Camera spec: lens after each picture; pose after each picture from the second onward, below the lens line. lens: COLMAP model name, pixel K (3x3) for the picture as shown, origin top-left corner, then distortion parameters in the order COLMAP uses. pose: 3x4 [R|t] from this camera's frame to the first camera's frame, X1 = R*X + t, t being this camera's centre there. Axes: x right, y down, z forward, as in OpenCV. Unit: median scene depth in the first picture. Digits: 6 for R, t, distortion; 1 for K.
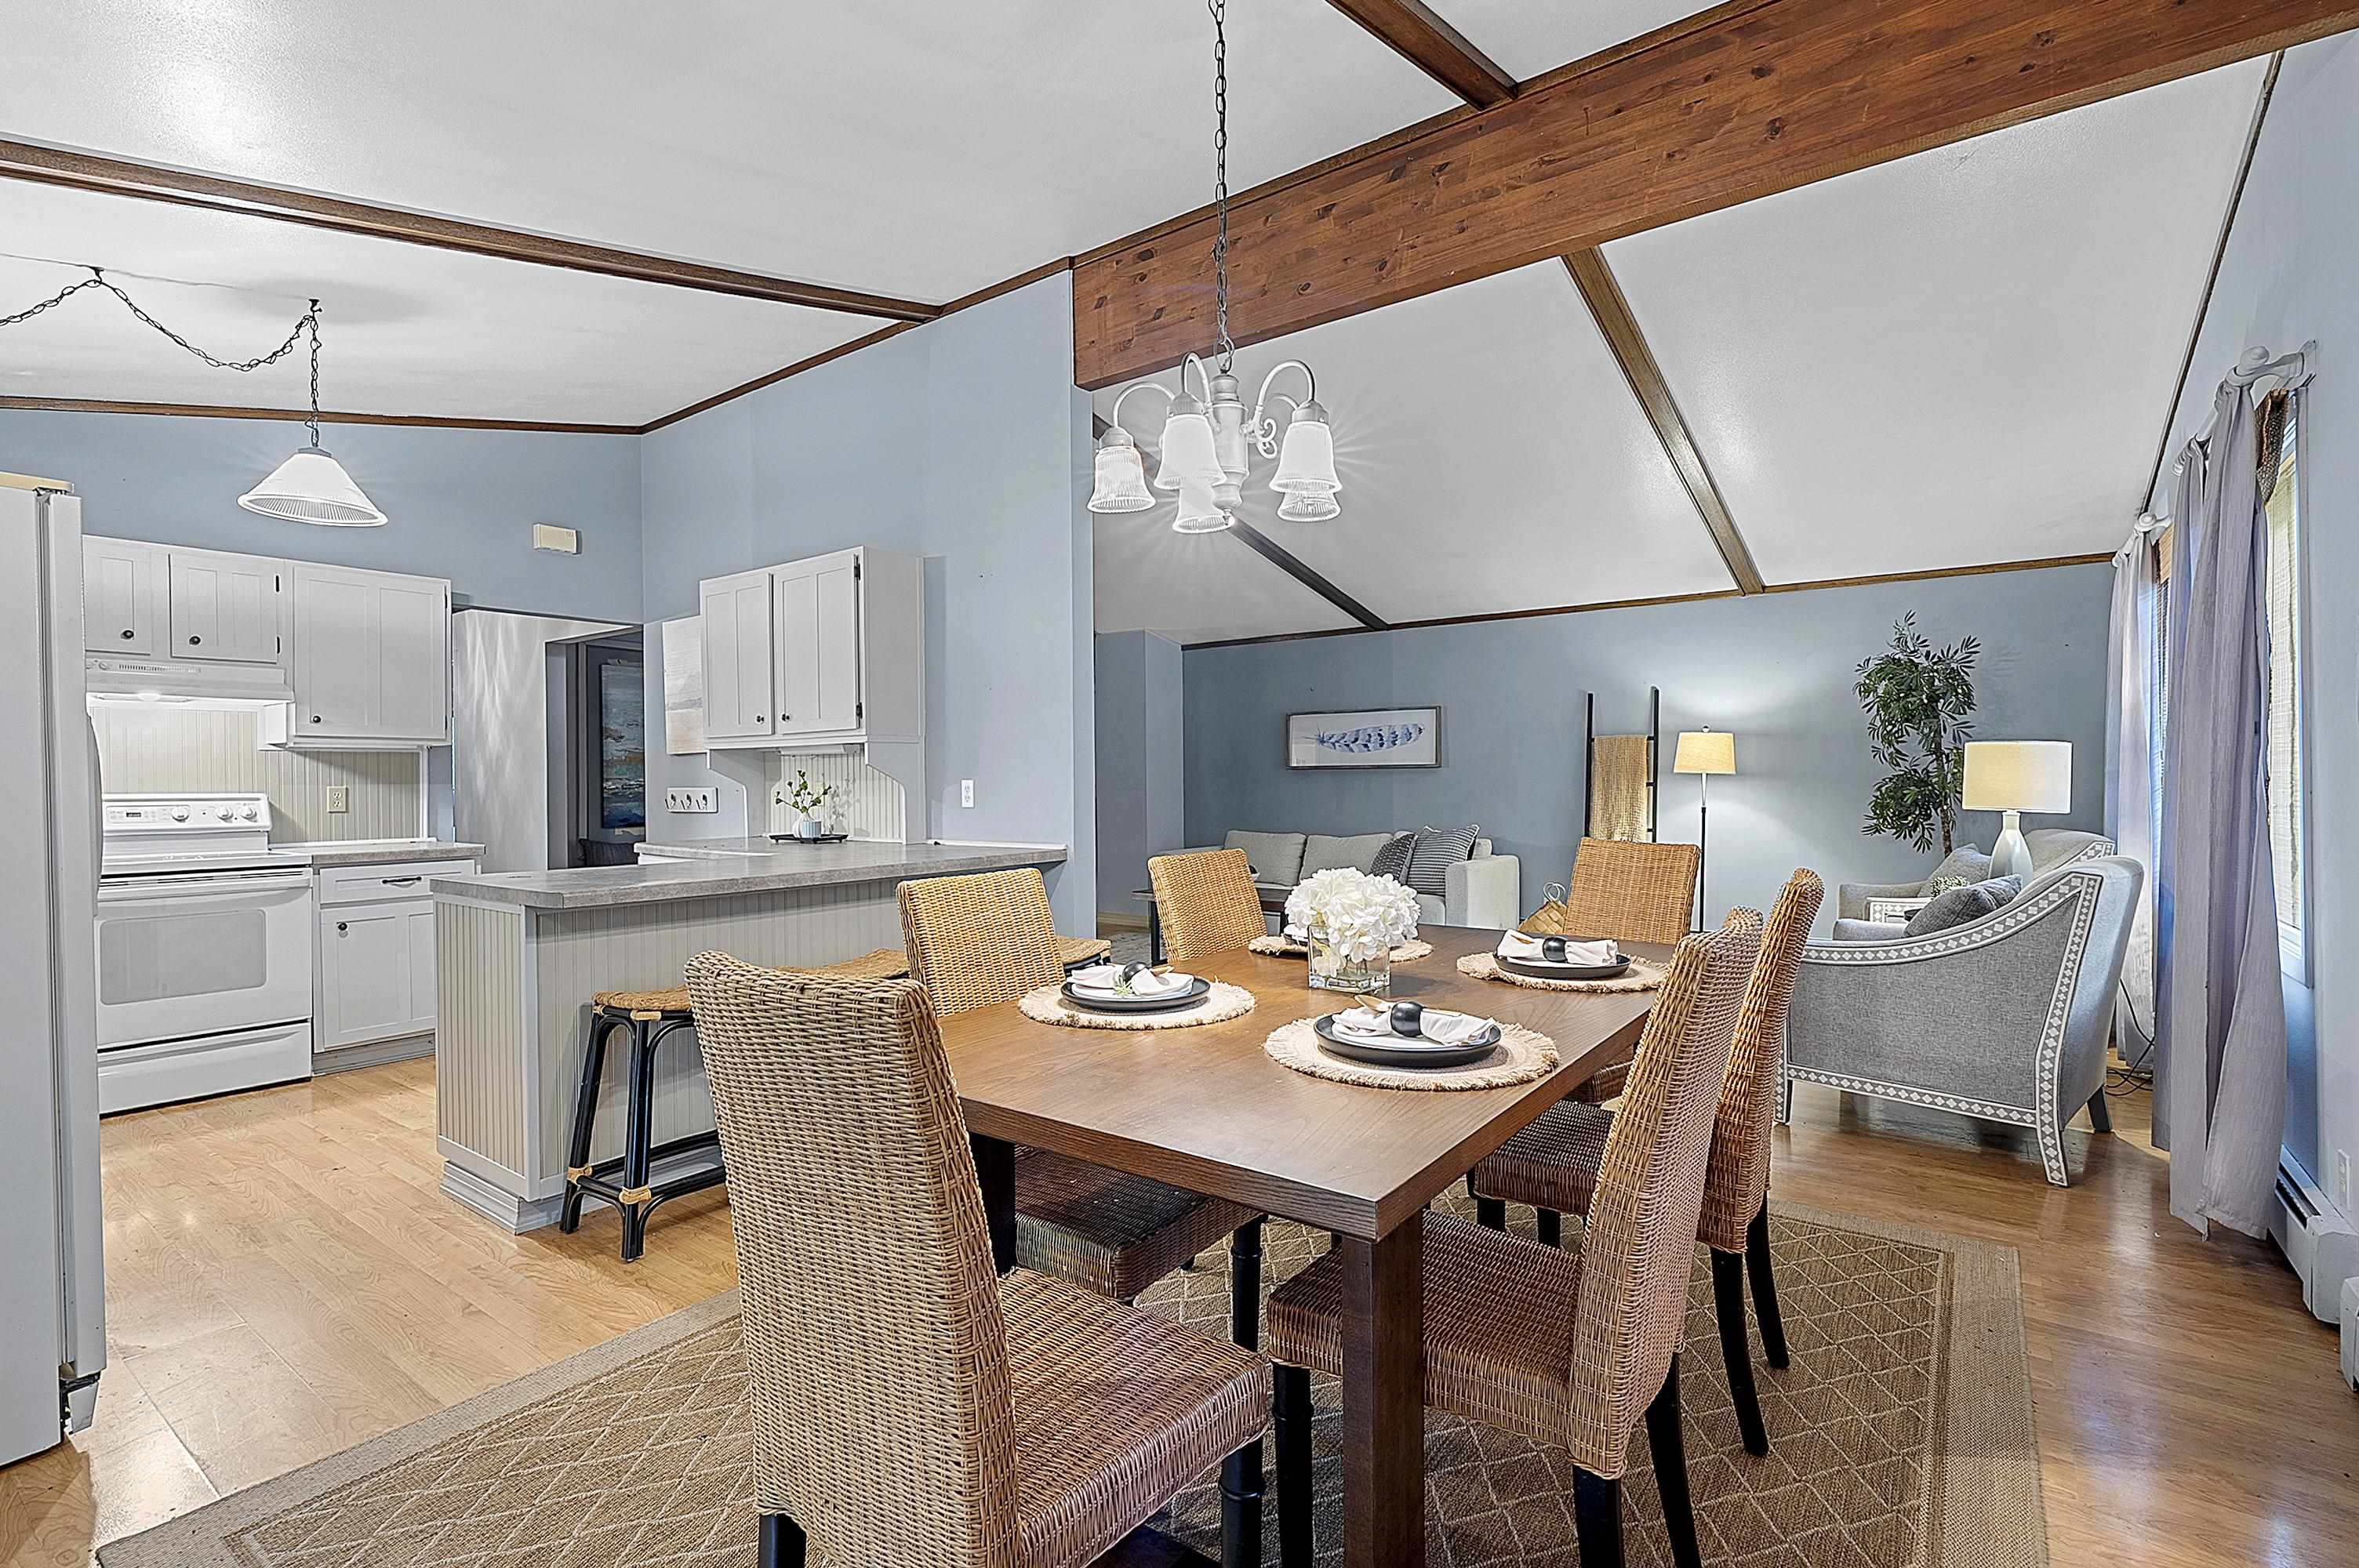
lens RADIAL K [[1074.9, 0, 1178.4], [0, 1074.9, 789.0], [0, 0, 1]] dist [-0.002981, -0.000812]
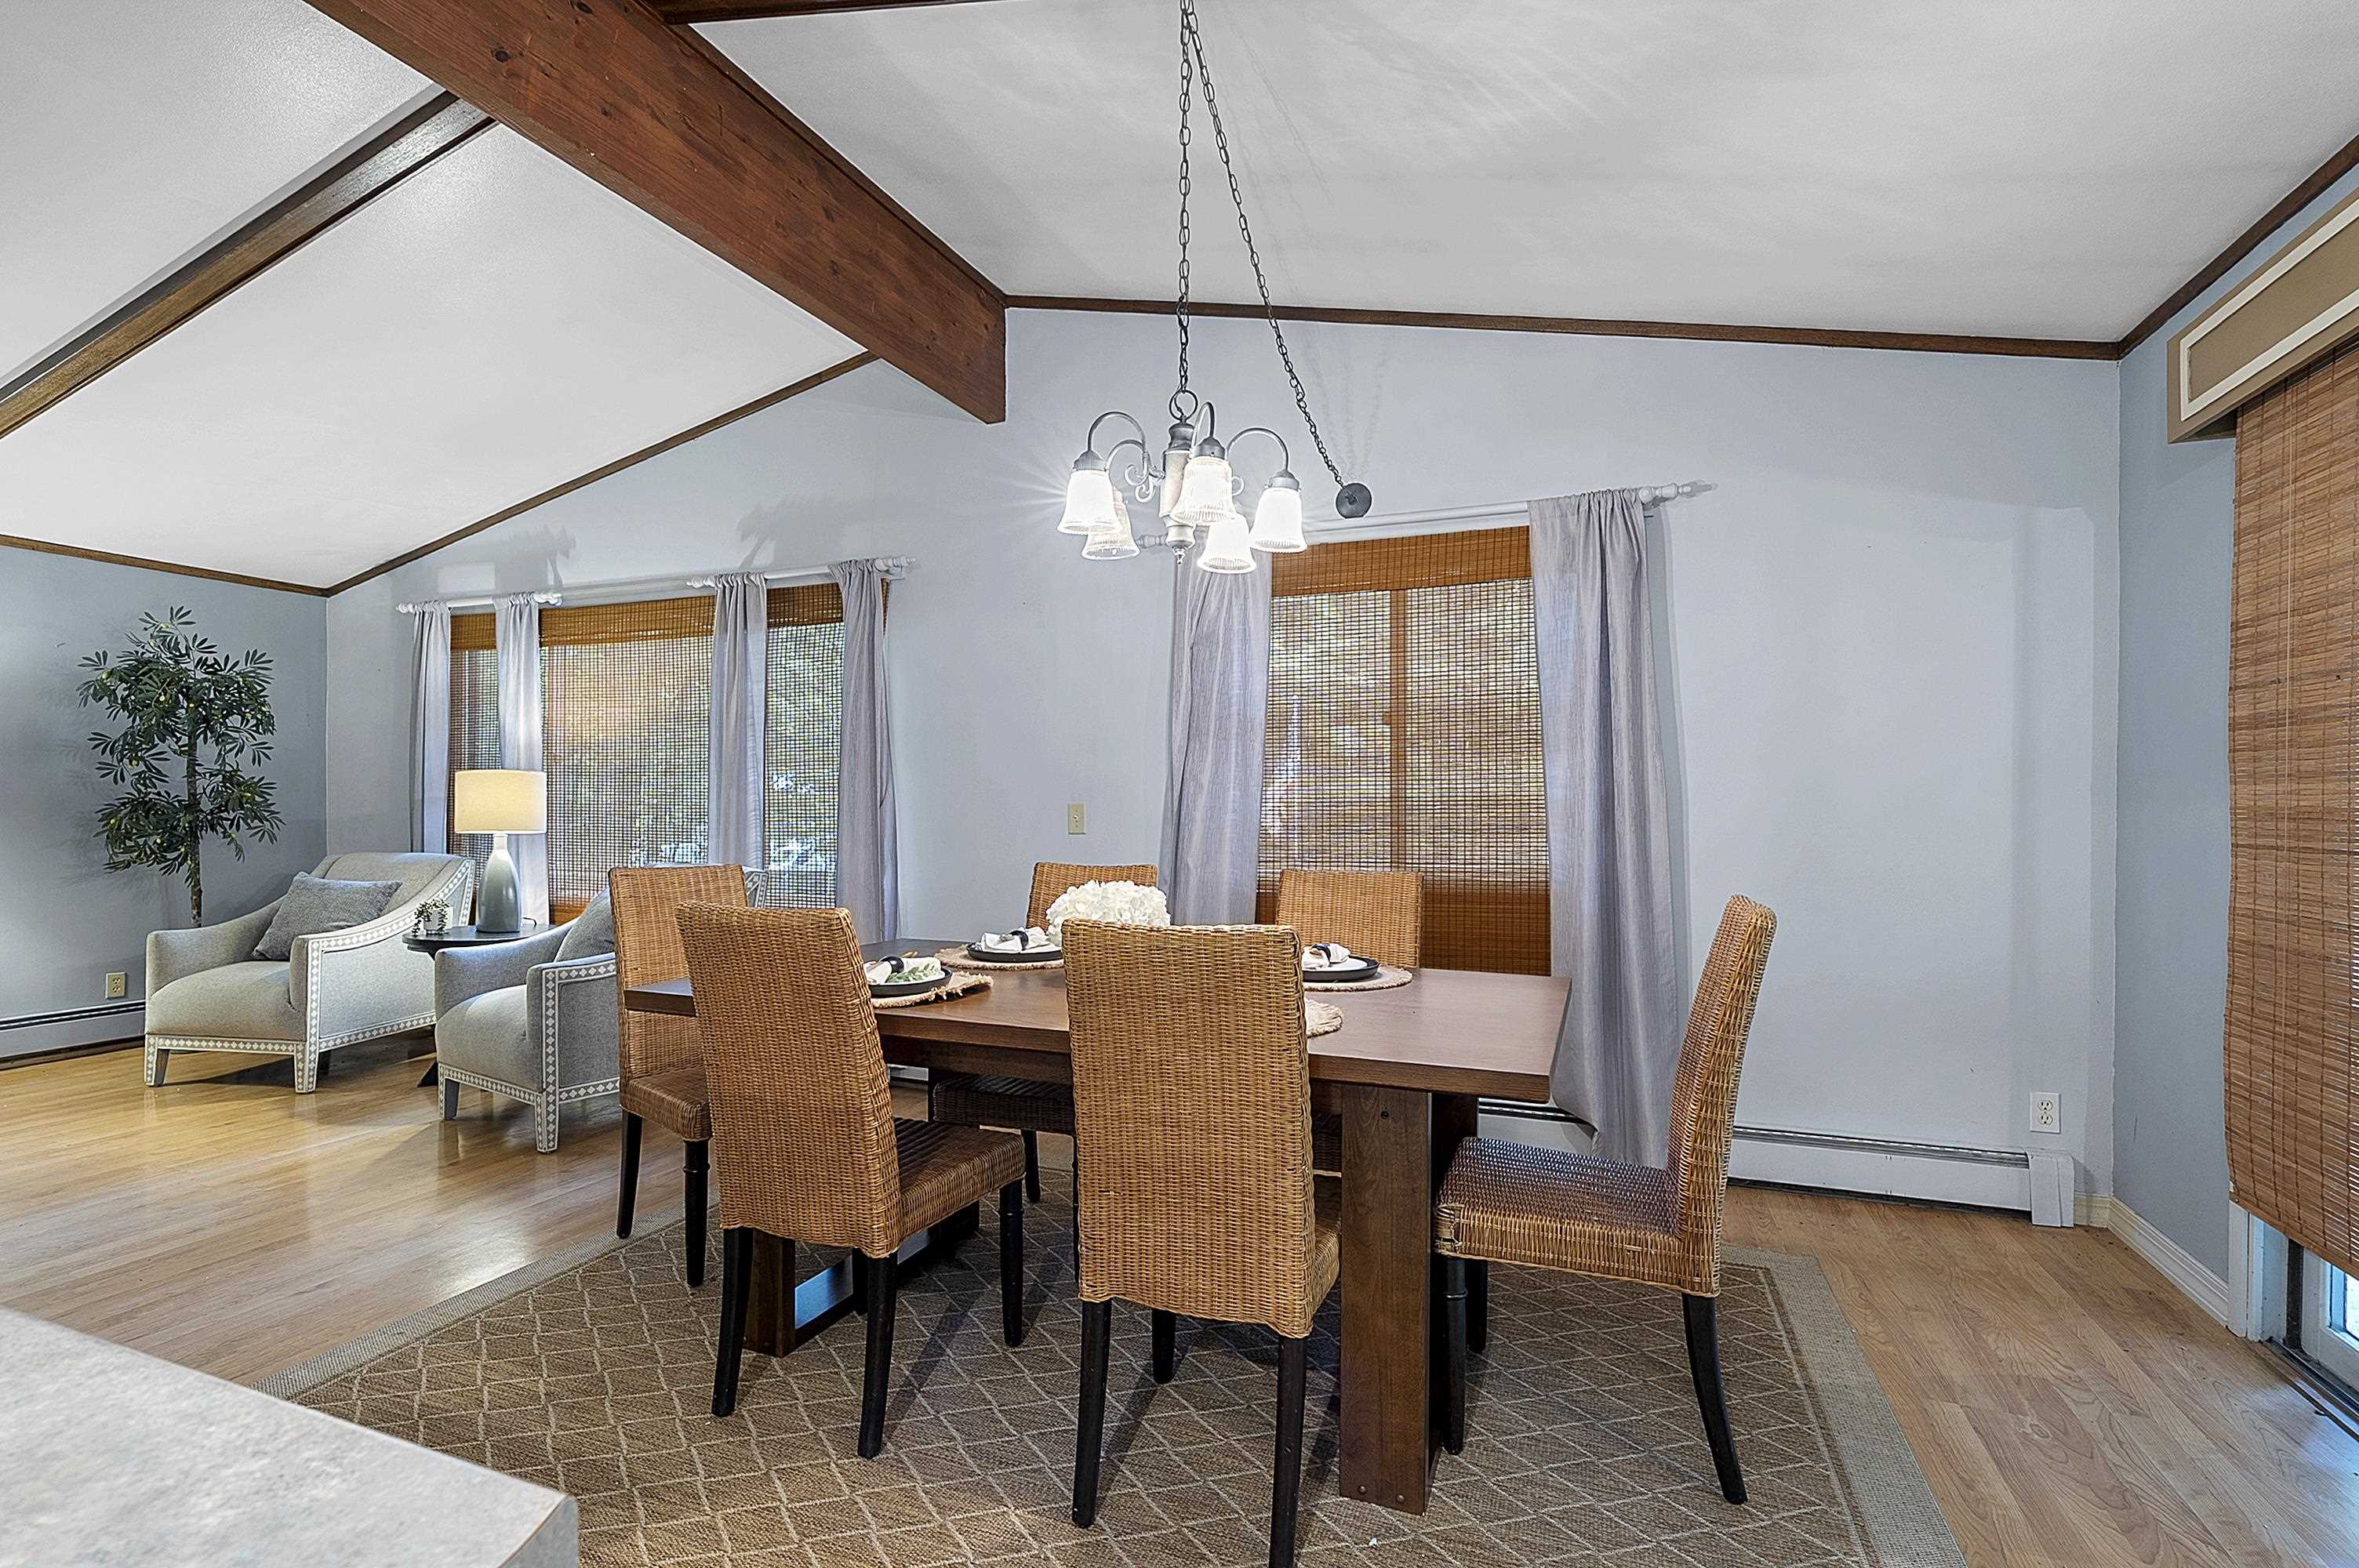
lens RADIAL K [[1074.9, 0, 1178.4], [0, 1074.9, 789.0], [0, 0, 1]] dist [-0.002981, -0.000812]
pose [[-0.259763, 0.017262, 0.965518, -0.389246], [0.006750, 0.999848, -0.016059, -0.002410], [-0.965649, 0.002346, -0.259840, 0.515298]]
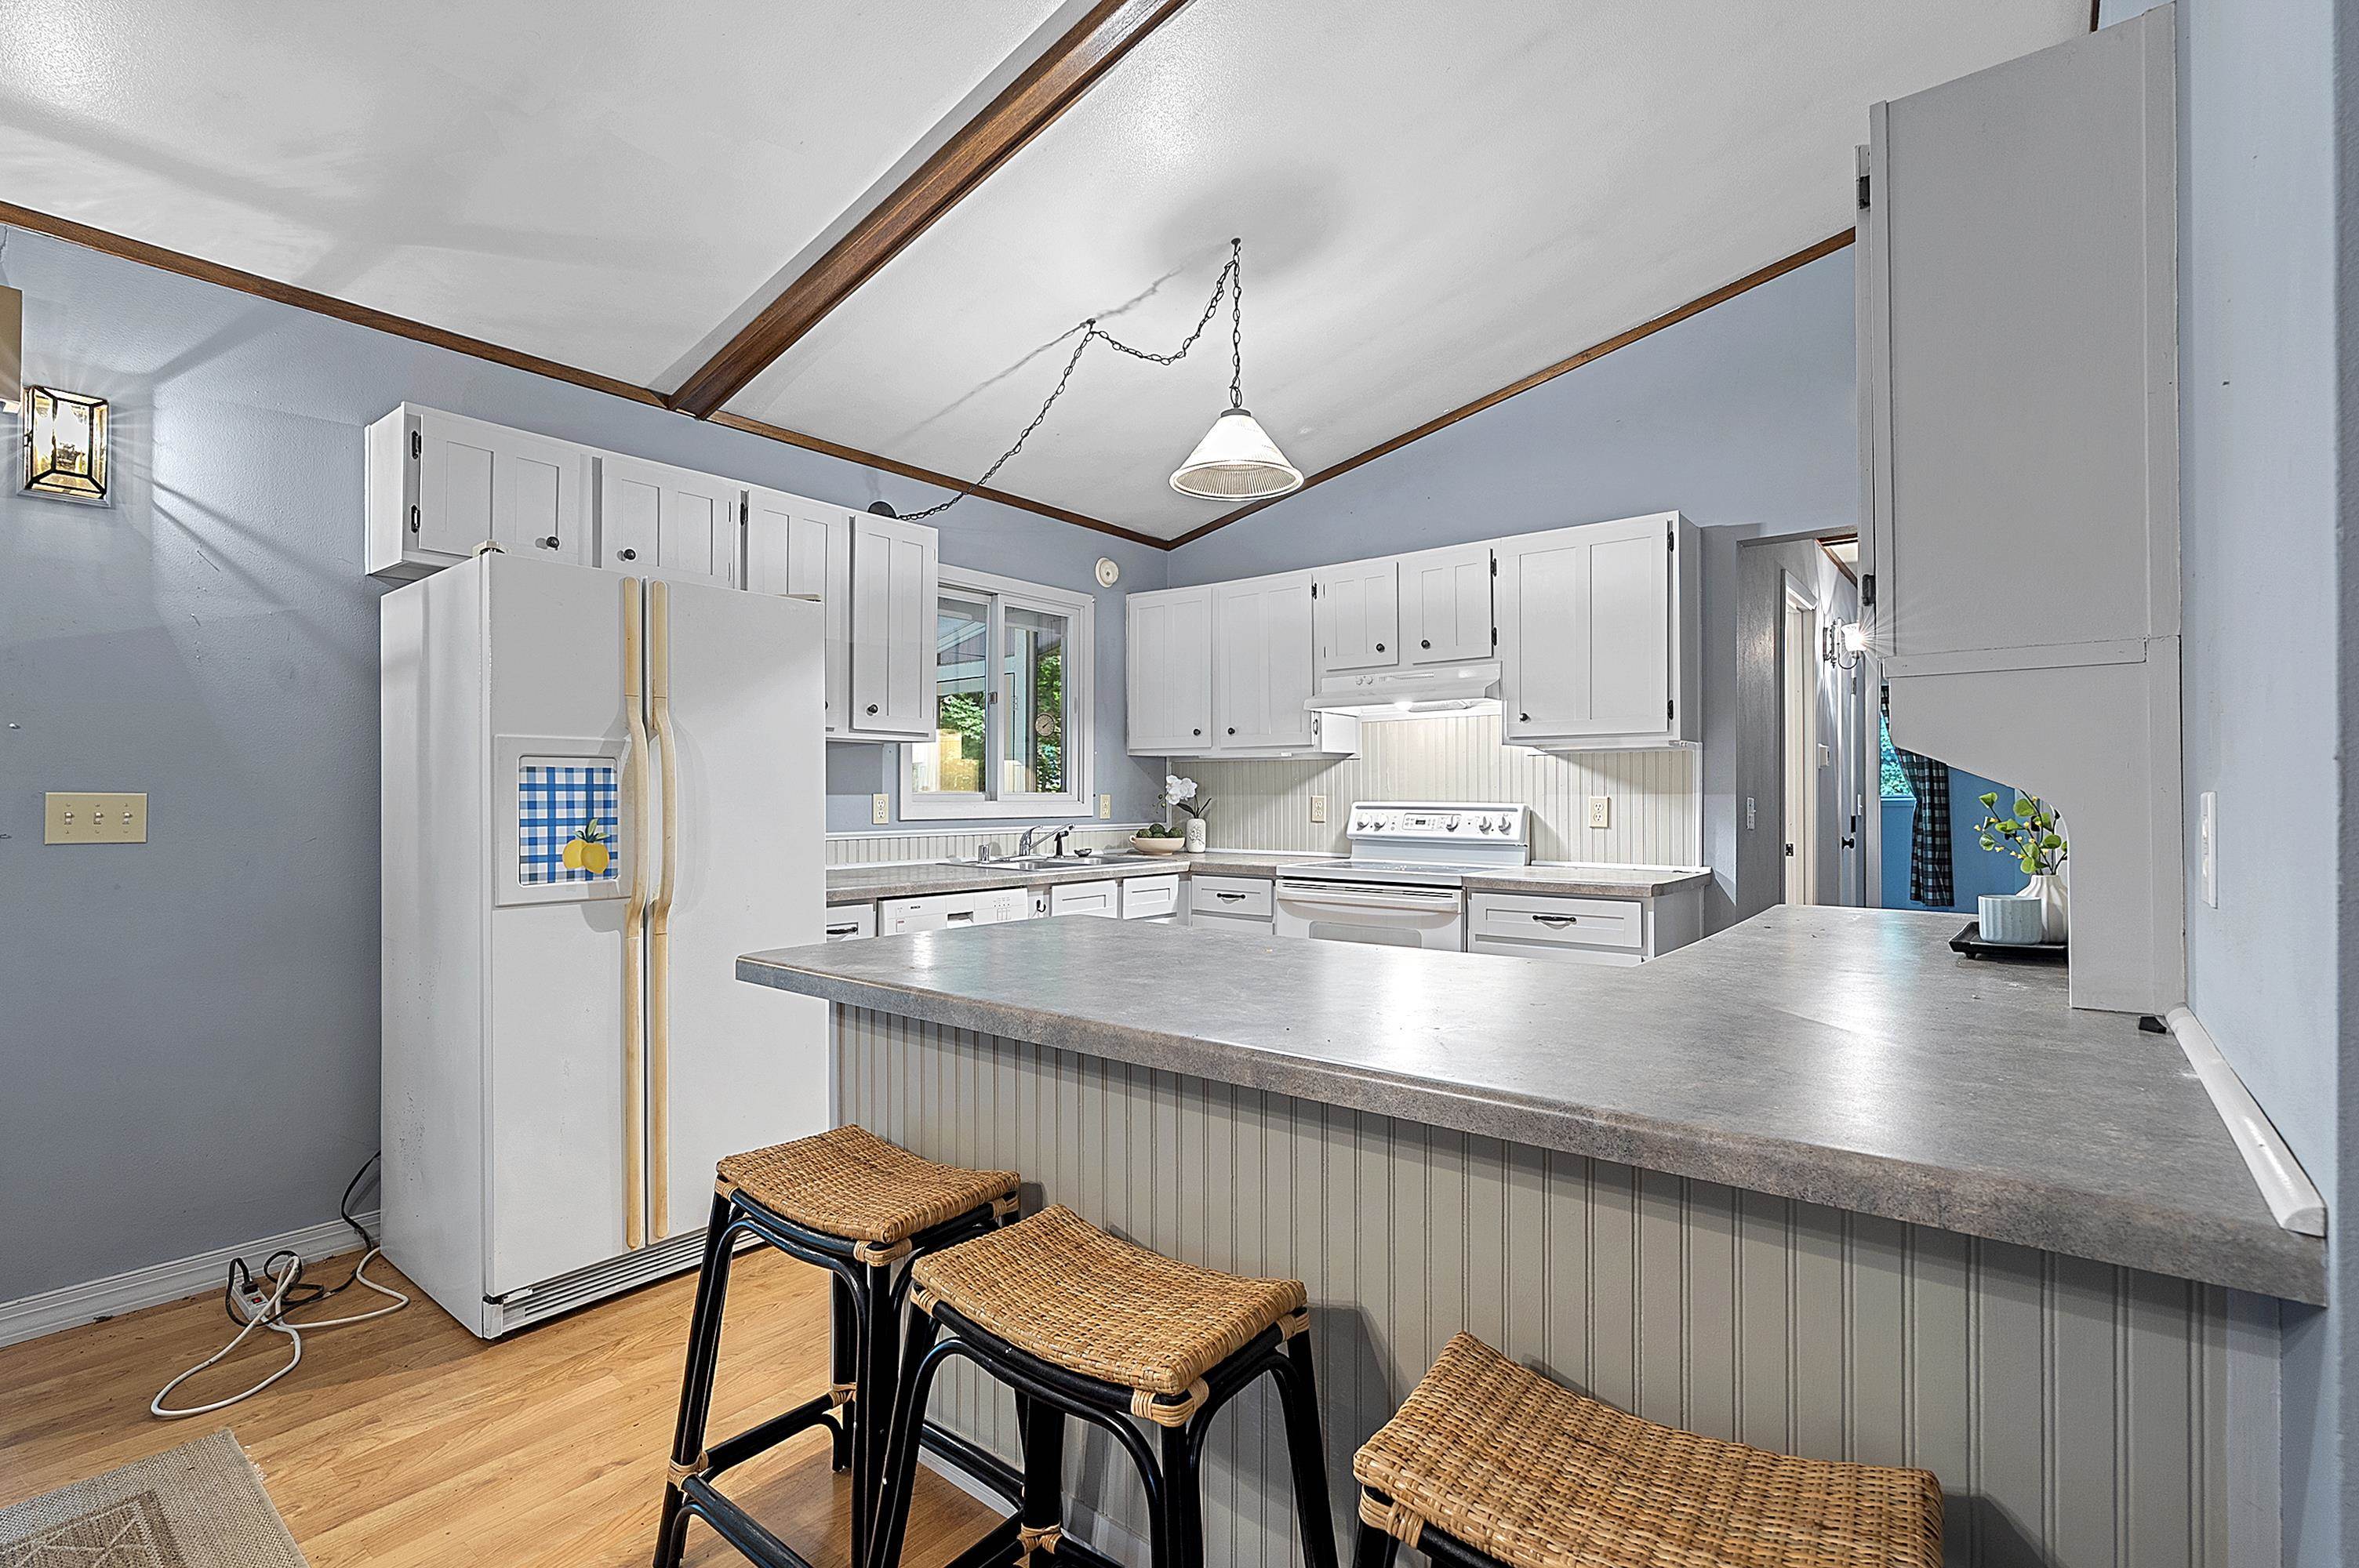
lens RADIAL K [[1074.9, 0, 1178.4], [0, 1074.9, 789.0], [0, 0, 1]] dist [-0.002981, -0.000812]
pose [[-0.041375, 0.002767, -0.999140, 0.055239], [-0.007962, 0.999964, 0.003099, -0.007781], [0.999112, 0.008083, -0.041351, 0.697253]]
